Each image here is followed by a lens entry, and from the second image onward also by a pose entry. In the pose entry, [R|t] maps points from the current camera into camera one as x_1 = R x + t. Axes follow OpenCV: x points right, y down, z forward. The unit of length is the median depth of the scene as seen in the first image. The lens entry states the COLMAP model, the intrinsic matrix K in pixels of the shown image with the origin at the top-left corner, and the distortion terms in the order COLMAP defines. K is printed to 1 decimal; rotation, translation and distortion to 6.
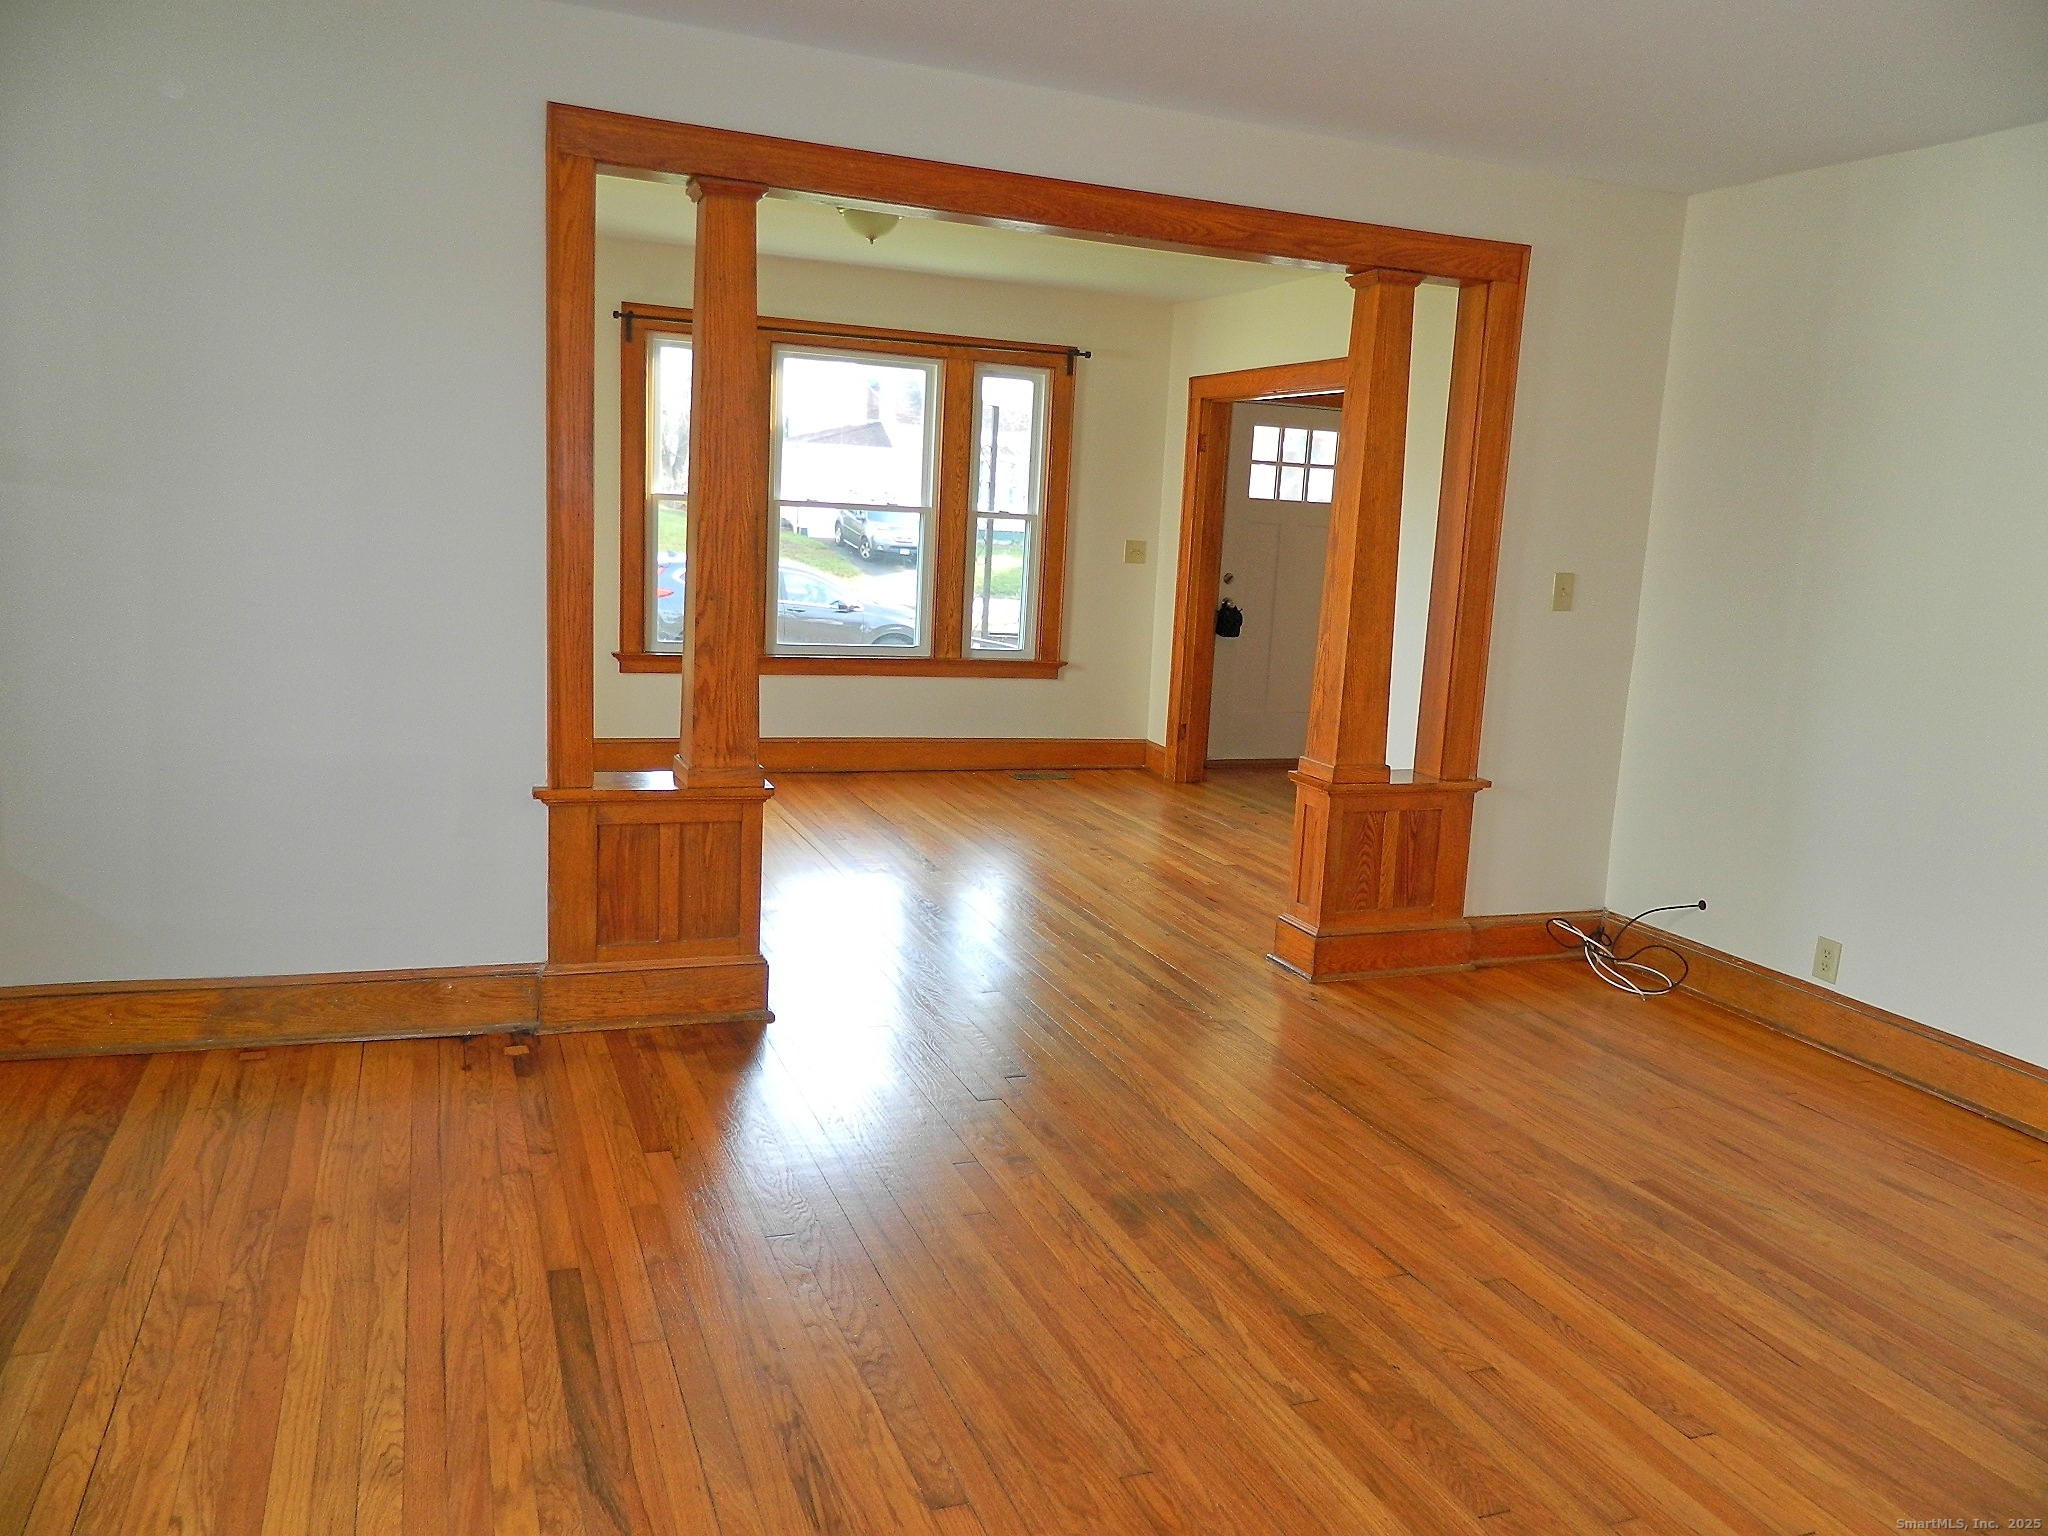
lens RADIAL K [[1504.9, 0, 1024.0], [0, 1504.9, 768.0], [0, 0, 1]] dist [-0.003339, -0.010339]
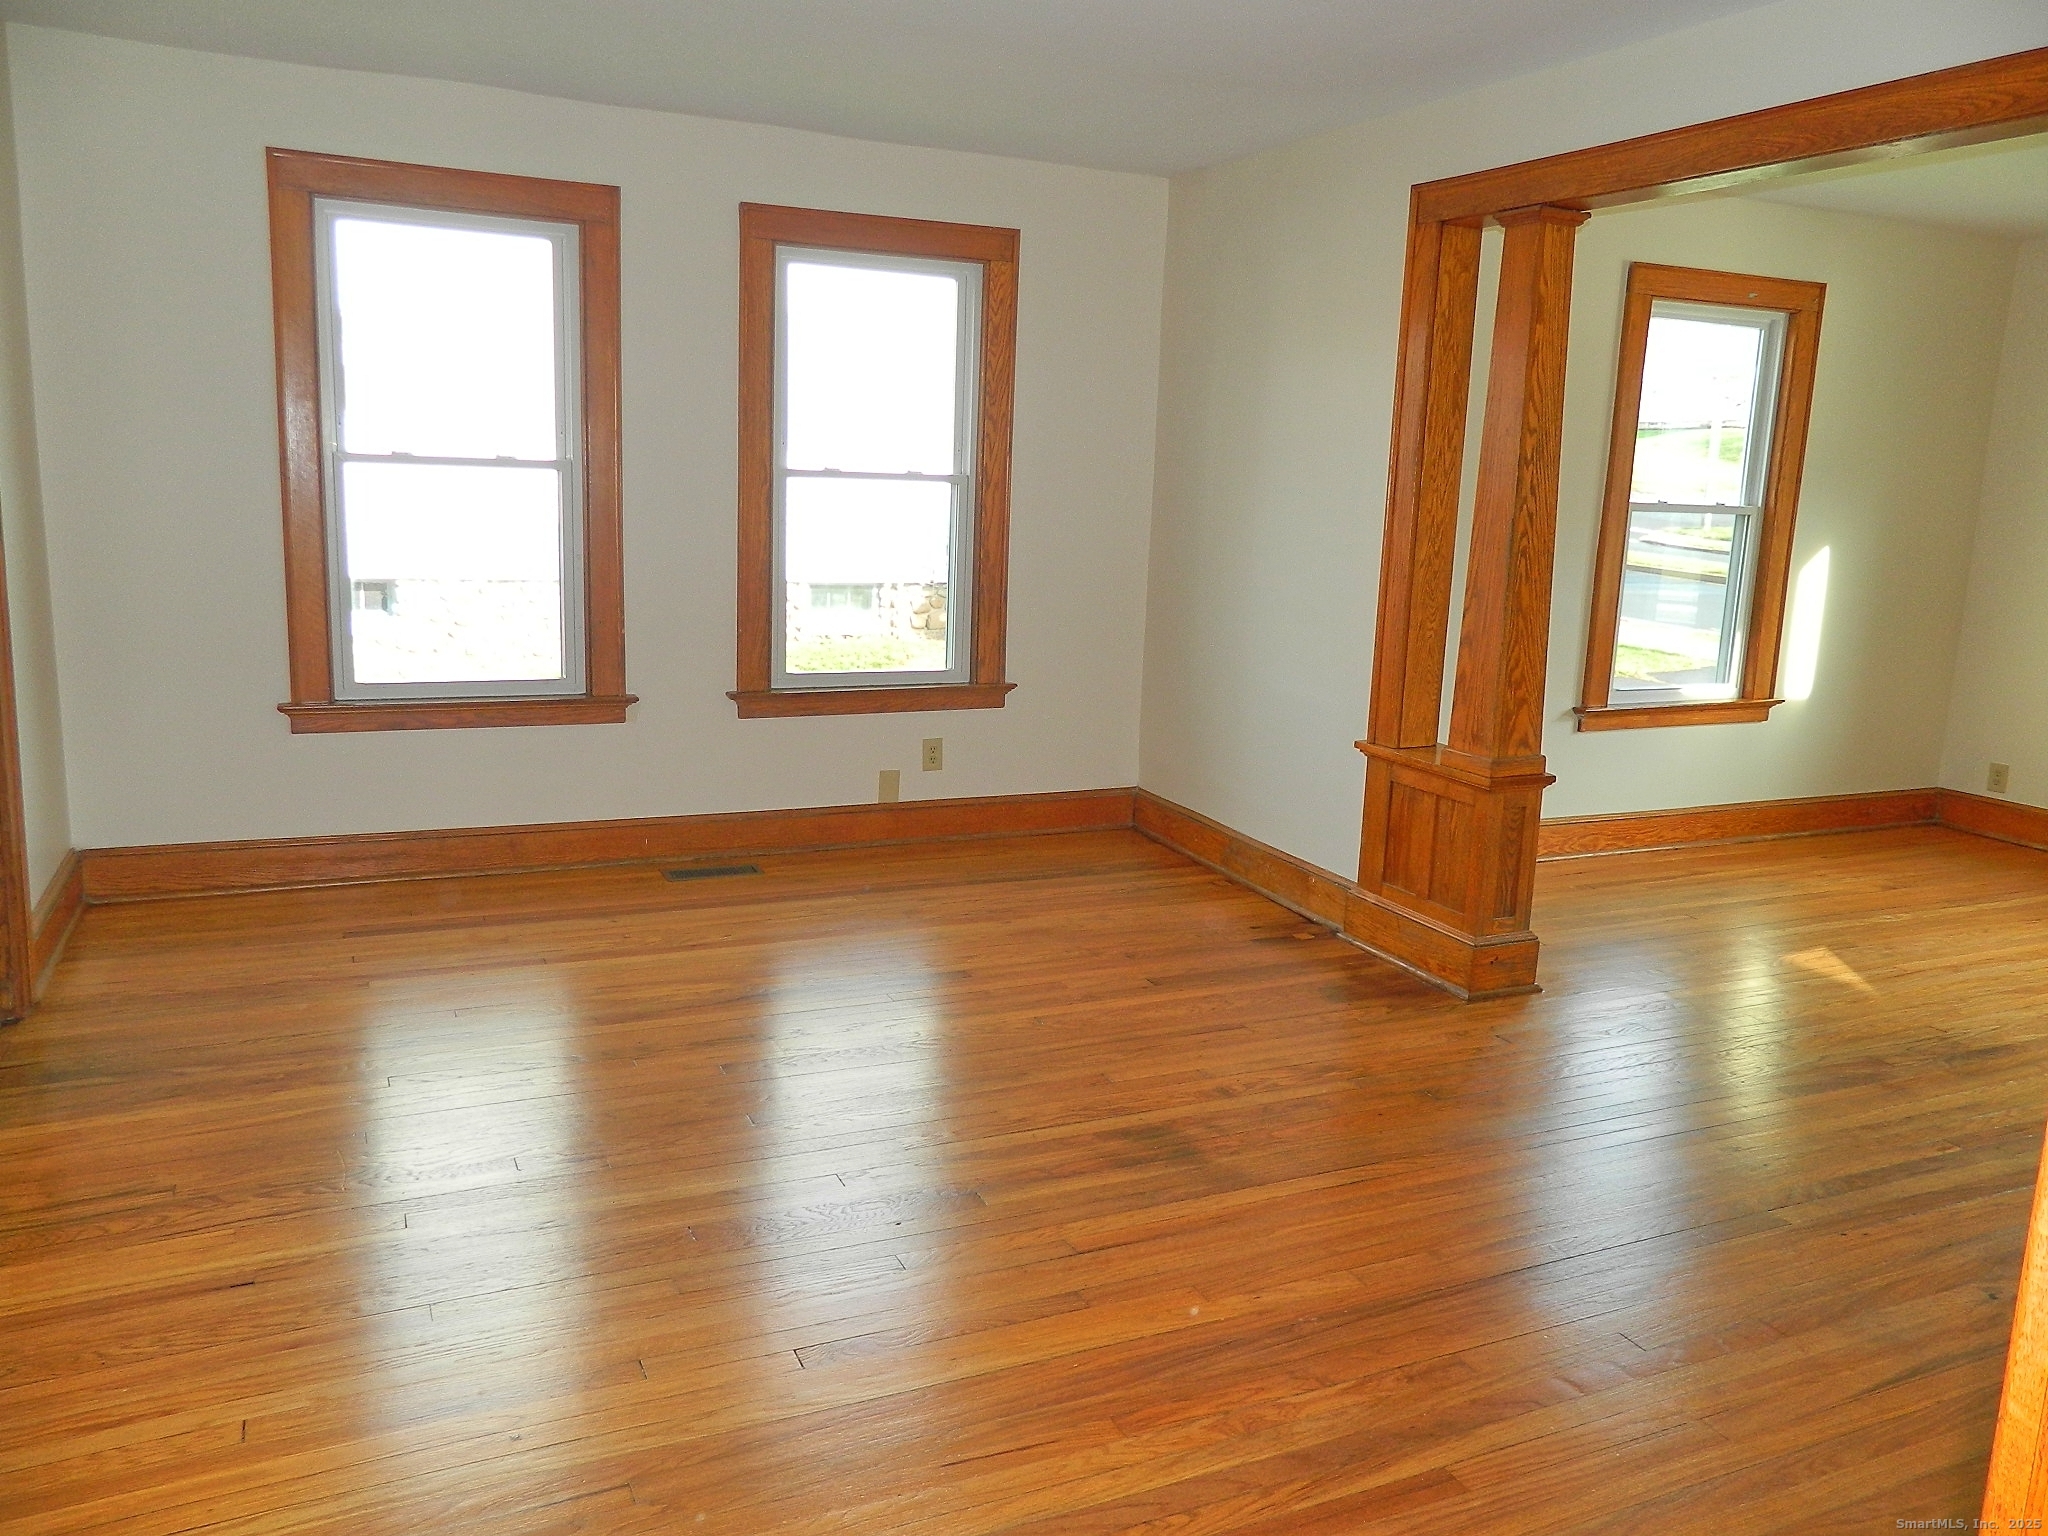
lens RADIAL K [[1525.7, 0, 1024.0], [0, 1525.7, 768.0], [0, 0, 1]] dist [-0.001835, 0.003737]
pose [[0.064999, 0.141915, -0.987743, 0.906477], [-0.197243, 0.972134, 0.126693, -0.069074], [0.978198, 0.186590, 0.091179, 0.618577]]
